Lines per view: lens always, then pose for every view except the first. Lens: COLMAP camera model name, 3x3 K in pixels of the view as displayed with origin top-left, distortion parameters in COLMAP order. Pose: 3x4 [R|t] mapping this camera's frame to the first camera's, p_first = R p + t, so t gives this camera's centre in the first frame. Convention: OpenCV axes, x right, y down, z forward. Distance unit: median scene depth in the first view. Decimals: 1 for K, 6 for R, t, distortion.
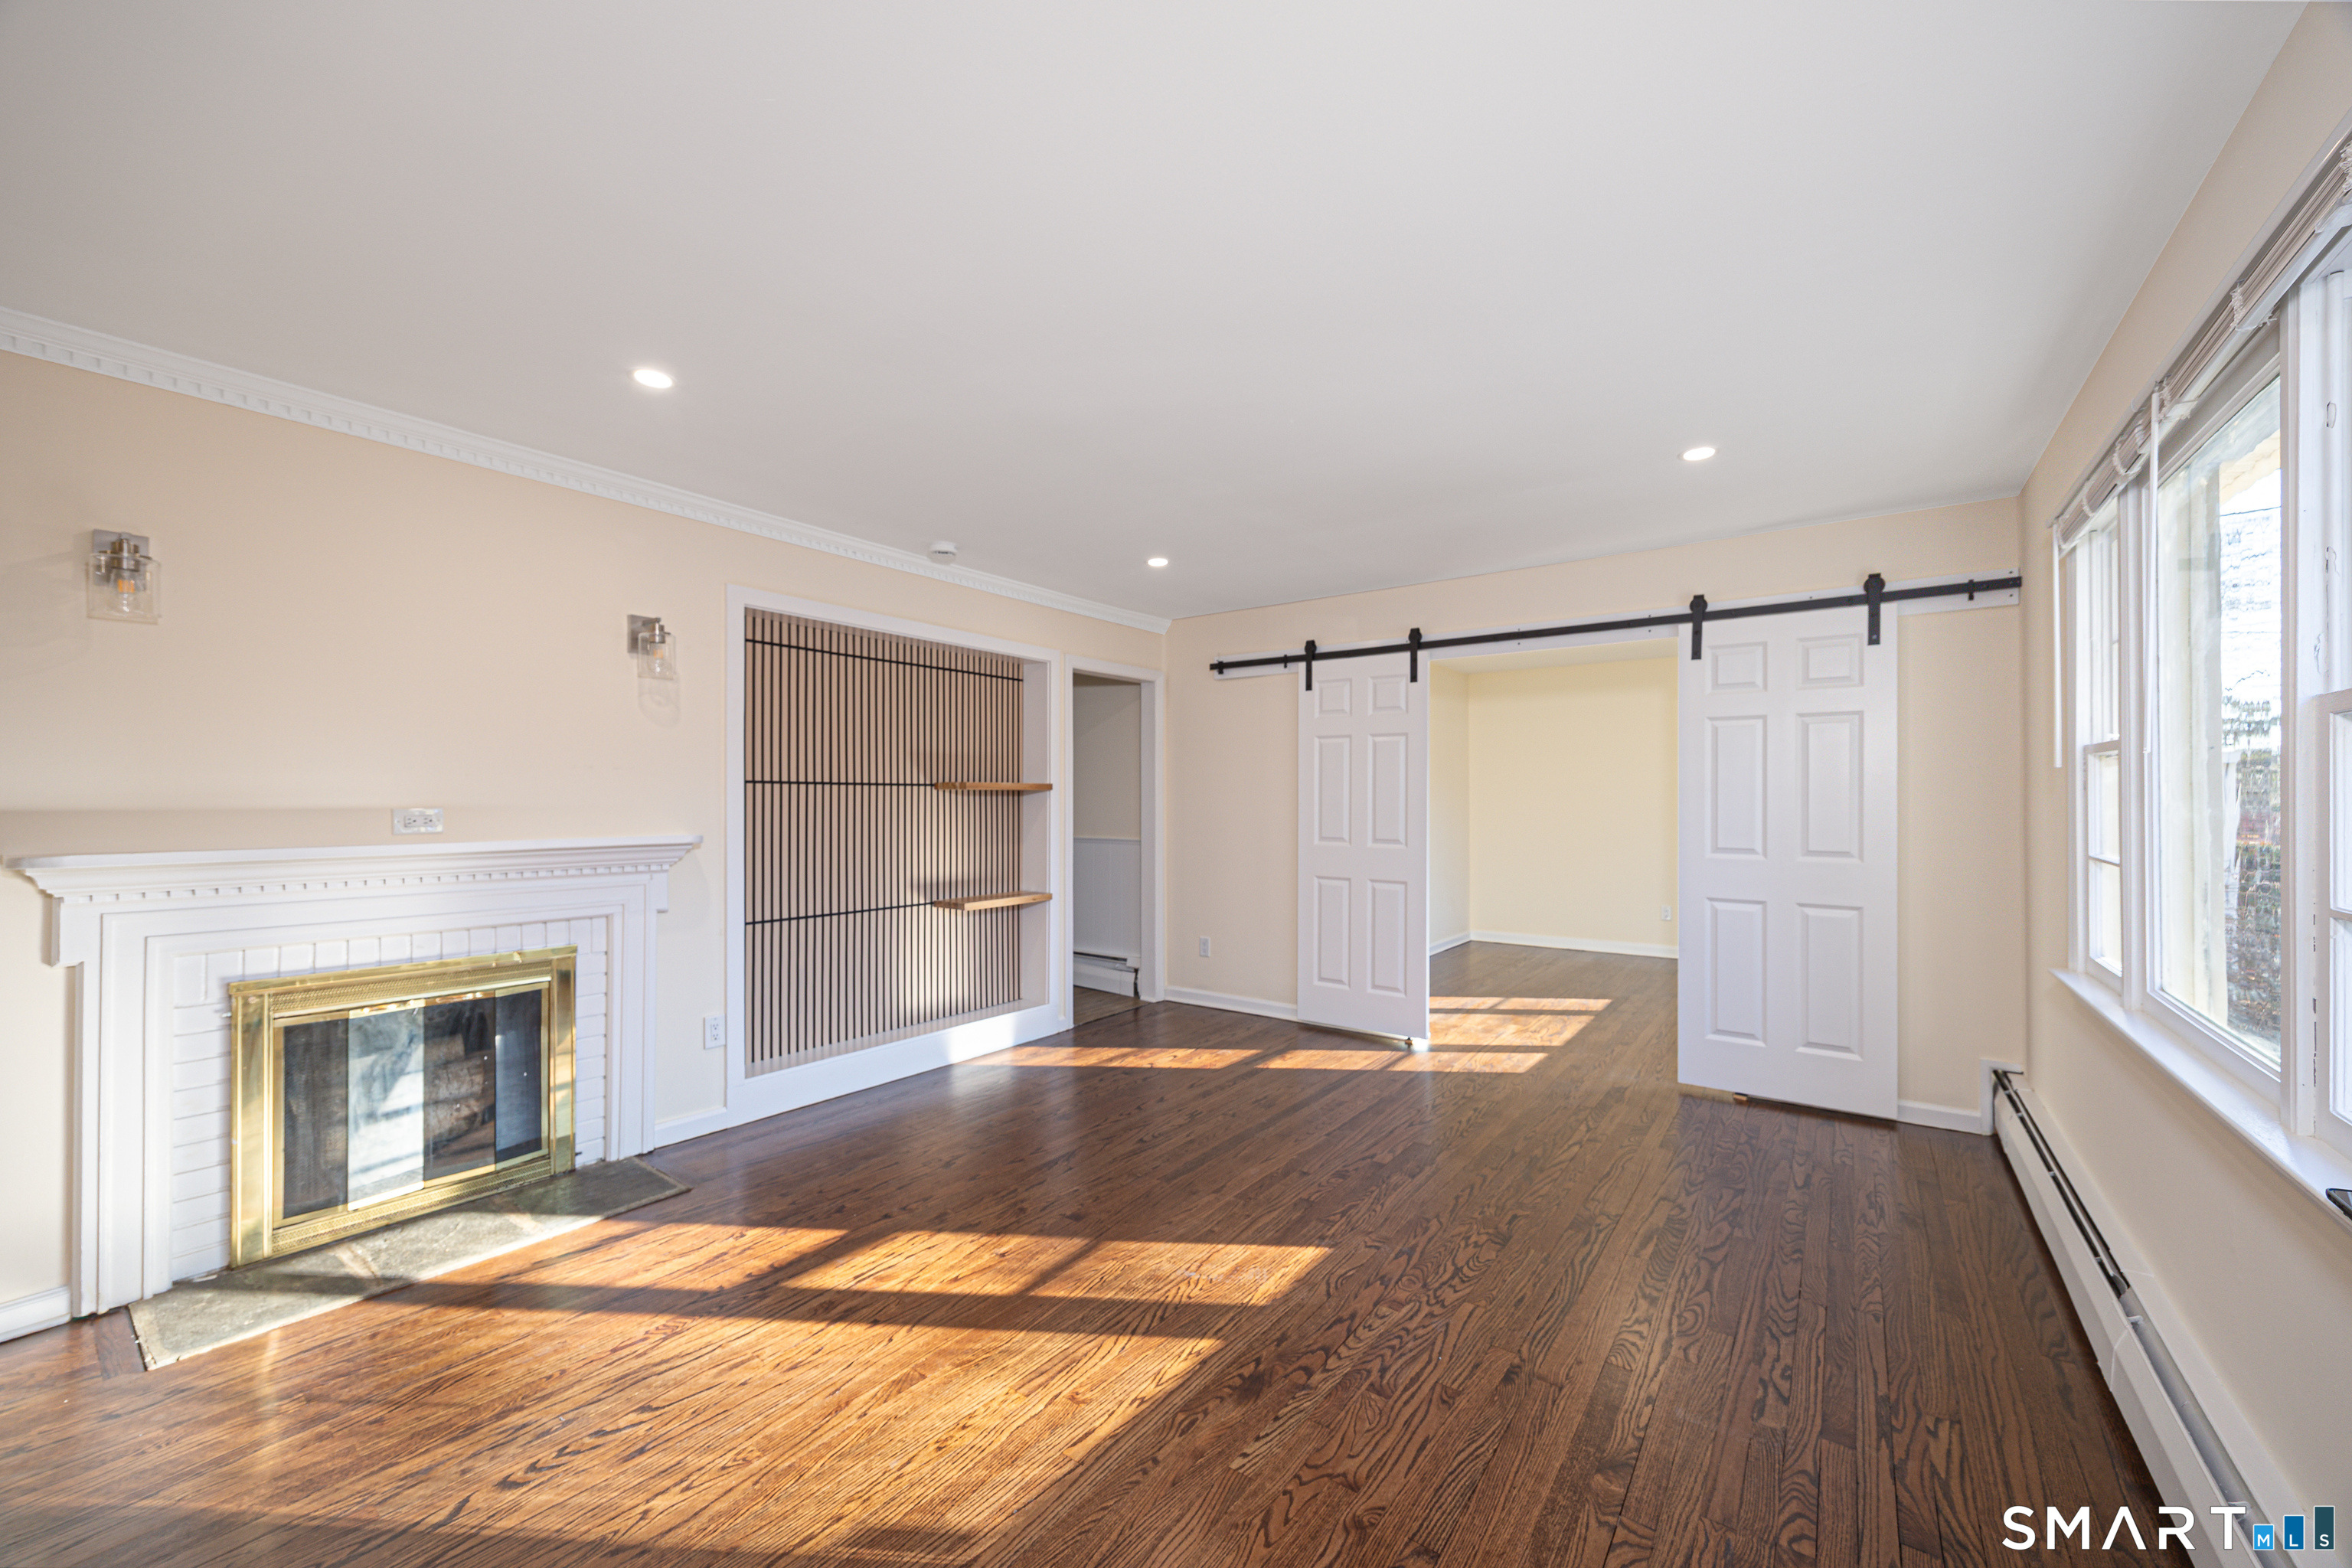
lens RADIAL K [[904.4, 0, 1194.4], [0, 904.4, 800.5], [0, 0, 1]] dist [-0.002644, 0.000941]
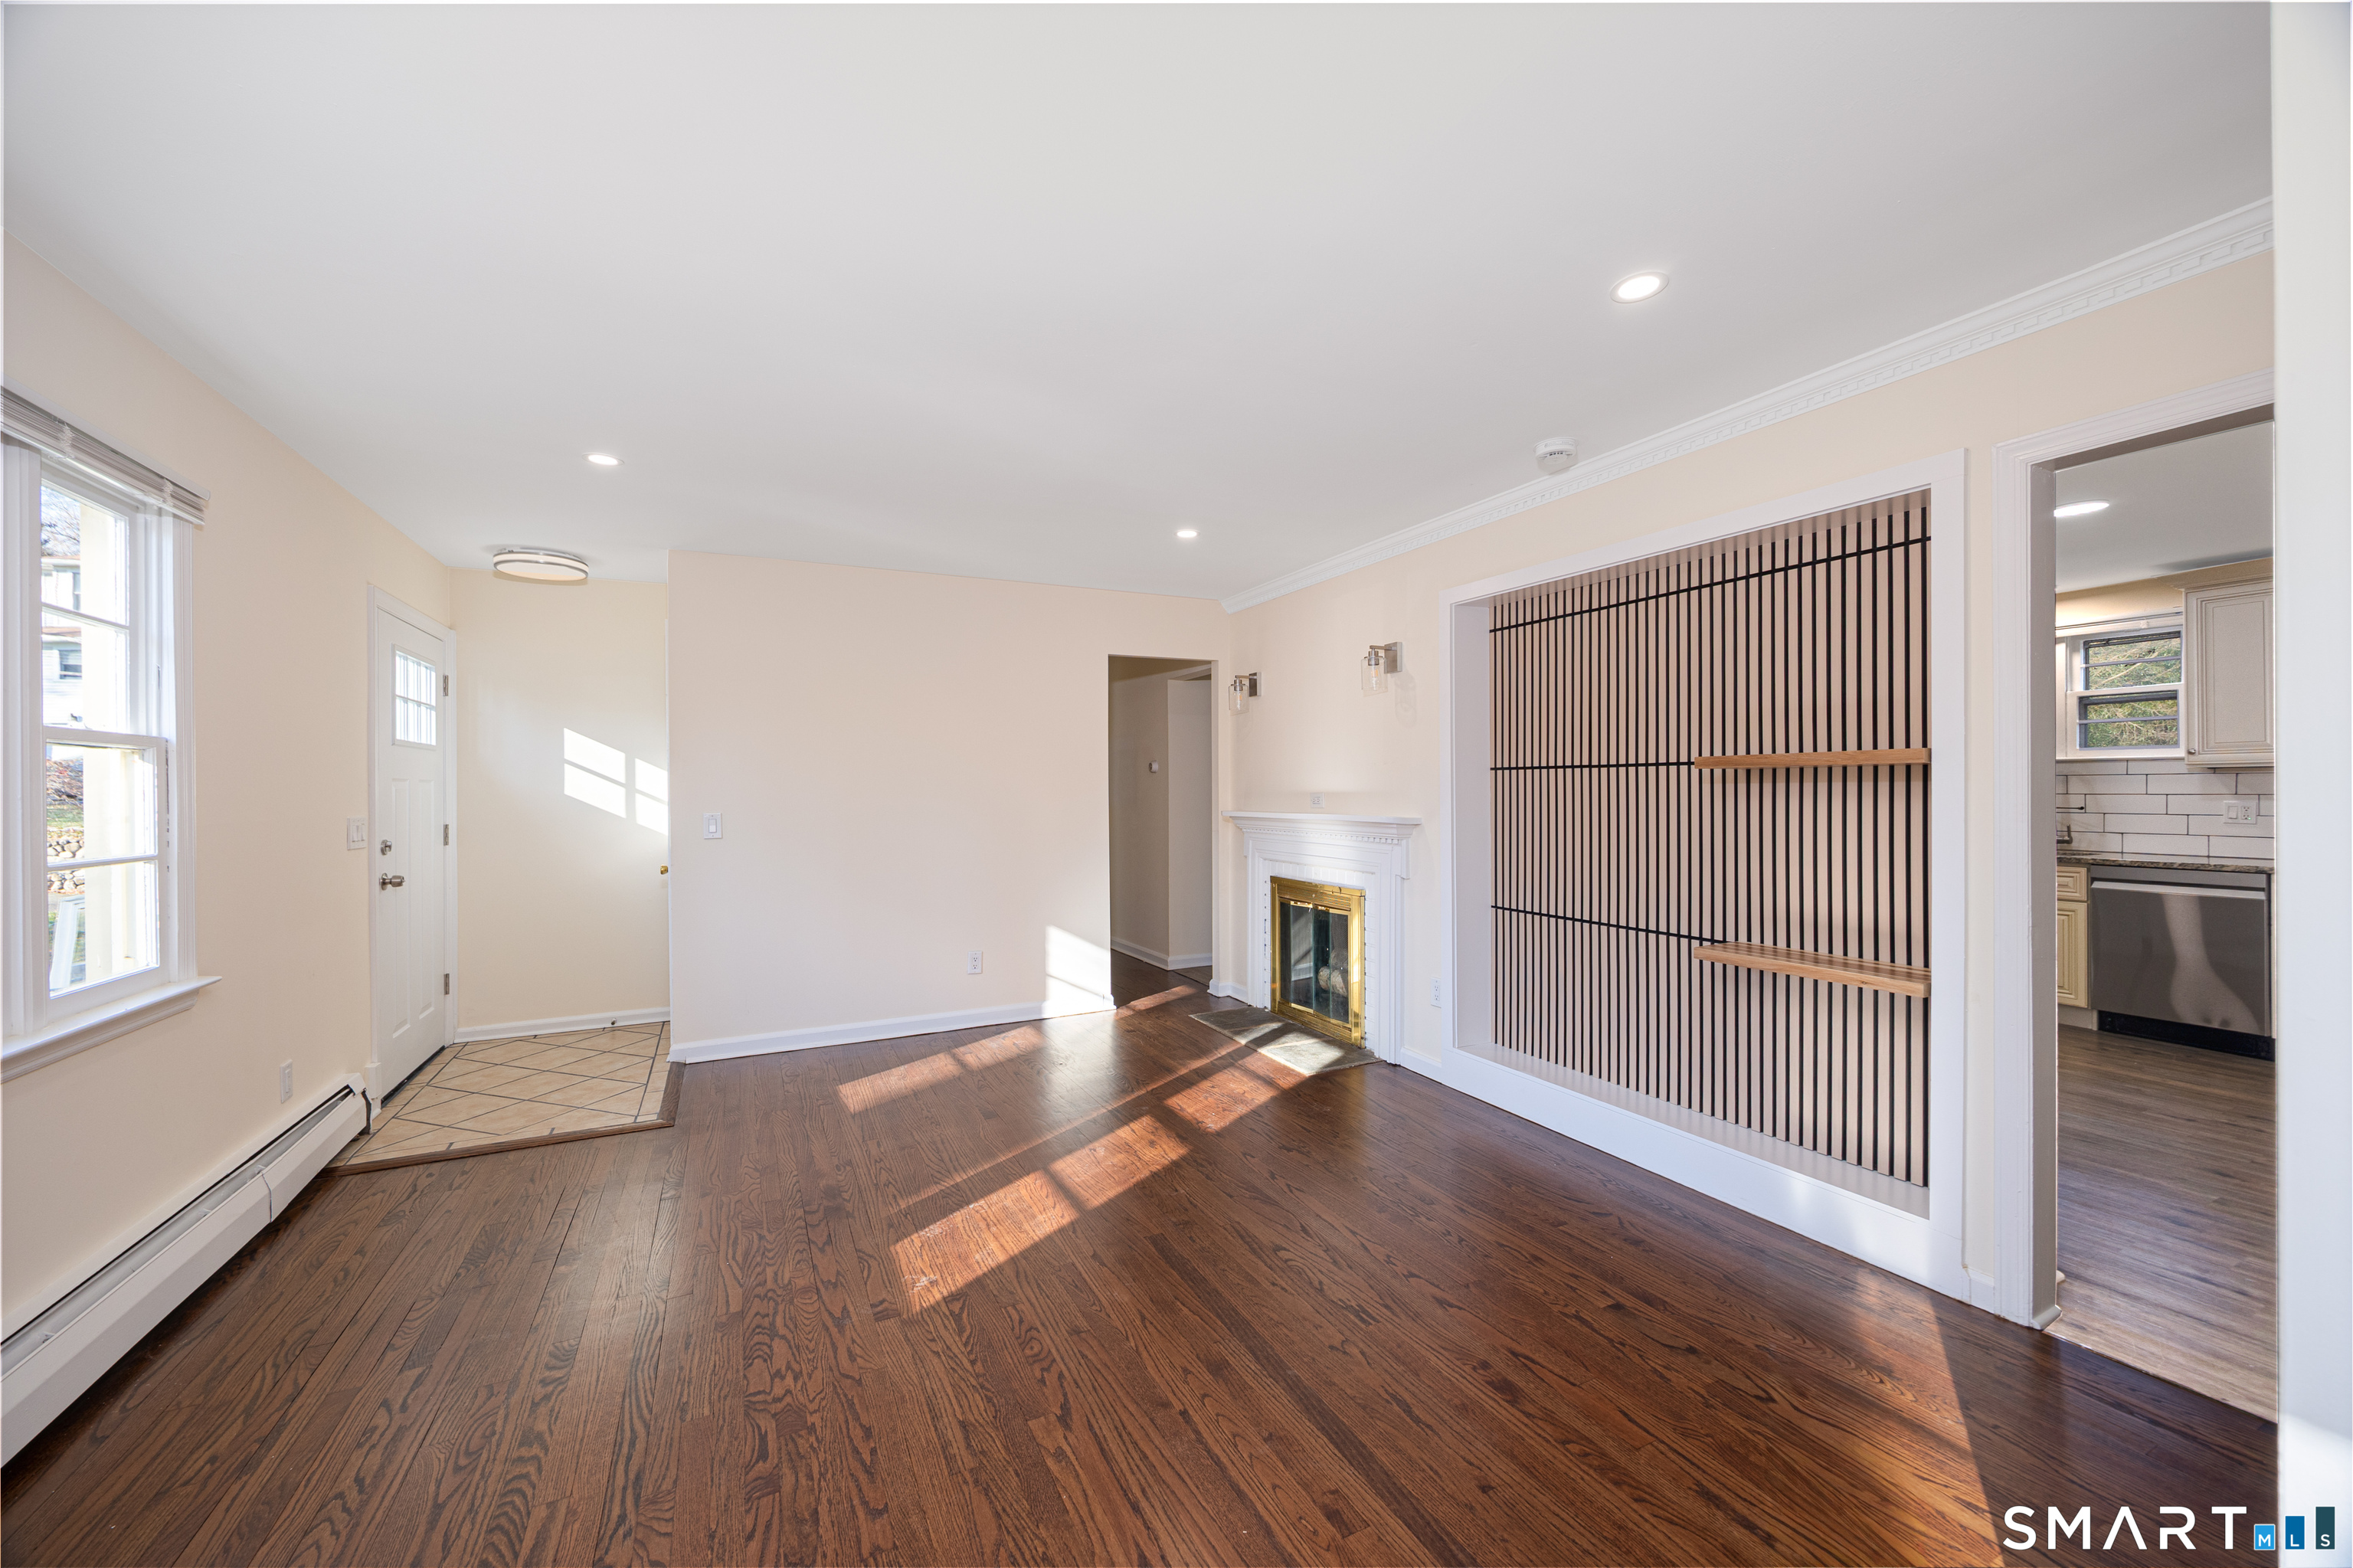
lens RADIAL K [[904.9, 0, 1168.8], [0, 904.9, 785.0], [0, 0, 1]] dist [-0.002644, 0.000941]
pose [[-0.481479, -0.000119, -0.876458, 0.539516], [0.007381, 0.999964, -0.004191, -0.000962], [0.876426, -0.008487, -0.481461, 1.088414]]
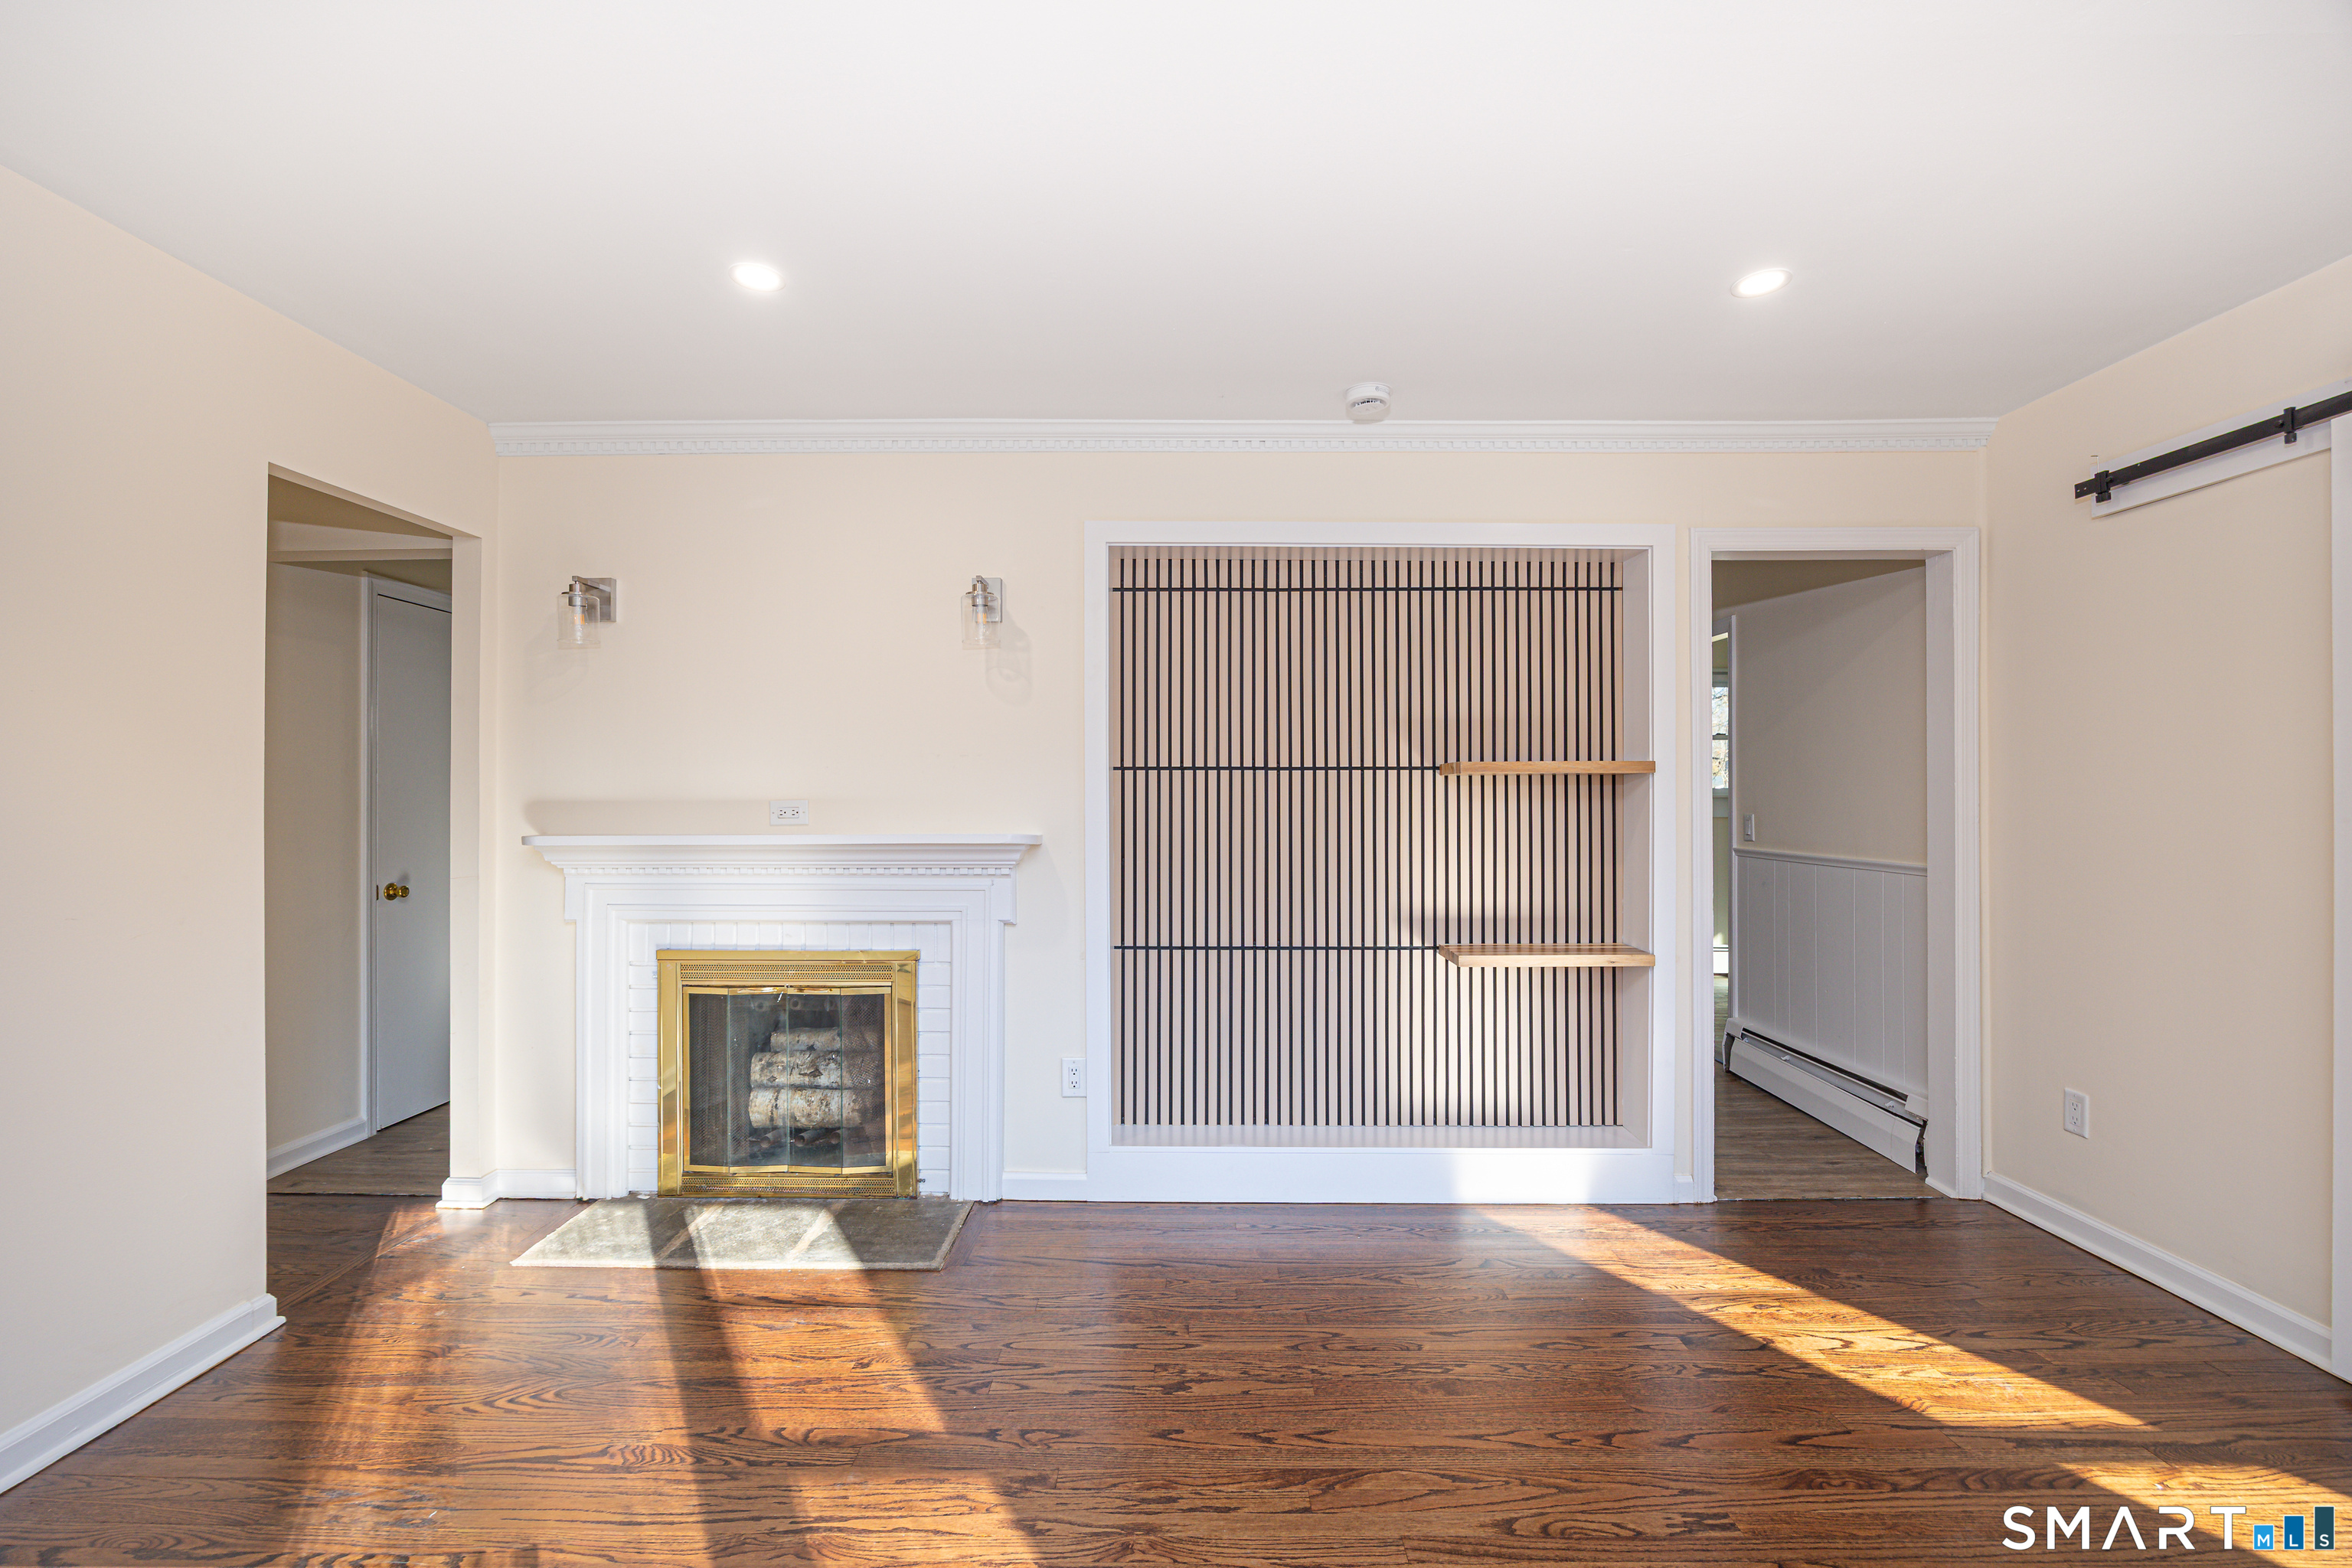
lens RADIAL K [[999.0, 0, 1178.0], [0, 999.0, 792.7], [0, 0, 1]] dist [-0.004314, -0.001483]
pose [[0.577517, -0.002563, -0.816375, 0.223247], [0.001313, 0.999997, -0.002211, 0.002302], [0.816378, 0.000205, 0.577519, 0.486389]]
